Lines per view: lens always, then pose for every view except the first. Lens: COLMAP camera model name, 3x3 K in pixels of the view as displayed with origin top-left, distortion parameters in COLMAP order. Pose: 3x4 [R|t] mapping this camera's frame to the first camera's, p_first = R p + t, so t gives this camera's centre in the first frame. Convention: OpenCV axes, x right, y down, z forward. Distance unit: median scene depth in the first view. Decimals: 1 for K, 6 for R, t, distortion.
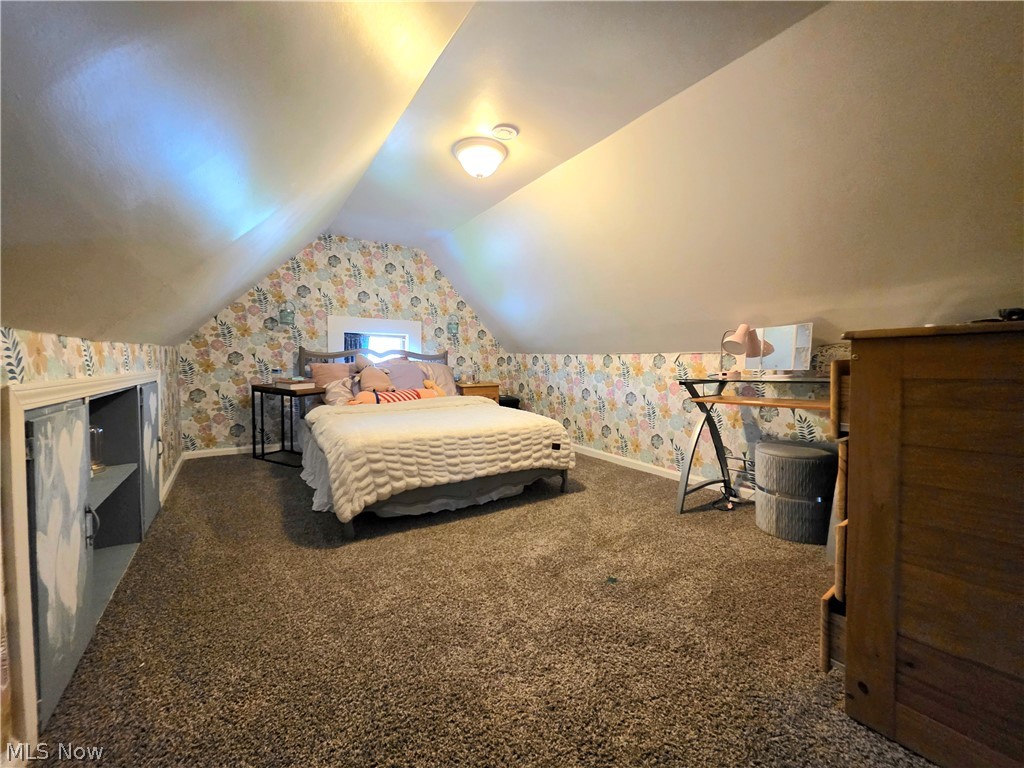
lens RADIAL K [[409.4, 0, 511.7], [0, 409.4, 384.7], [0, 0, 1]] dist [-0.000391, -0.000815]
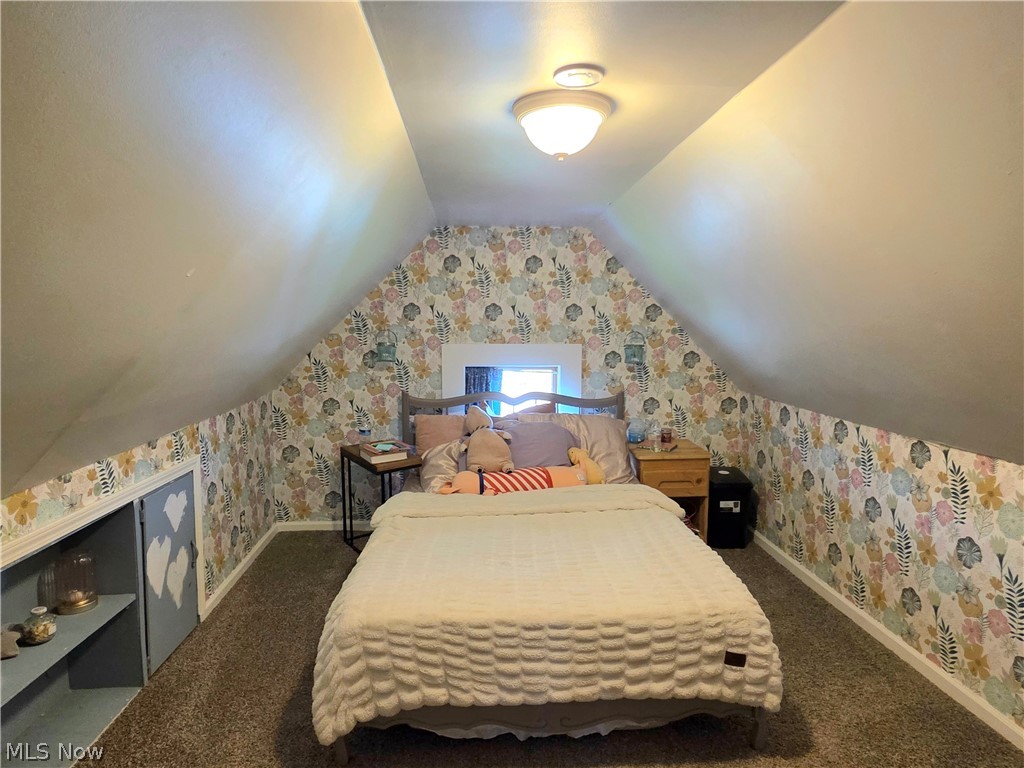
lens RADIAL K [[606.5, 0, 511.8], [0, 606.5, 378.8], [0, 0, 1]] dist [0.000174, -0.001529]
pose [[0.868357, 0.036585, -0.494589, 0.176890], [-0.020918, 0.999090, 0.037176, -0.165552], [0.495499, -0.021936, 0.868331, 0.184892]]
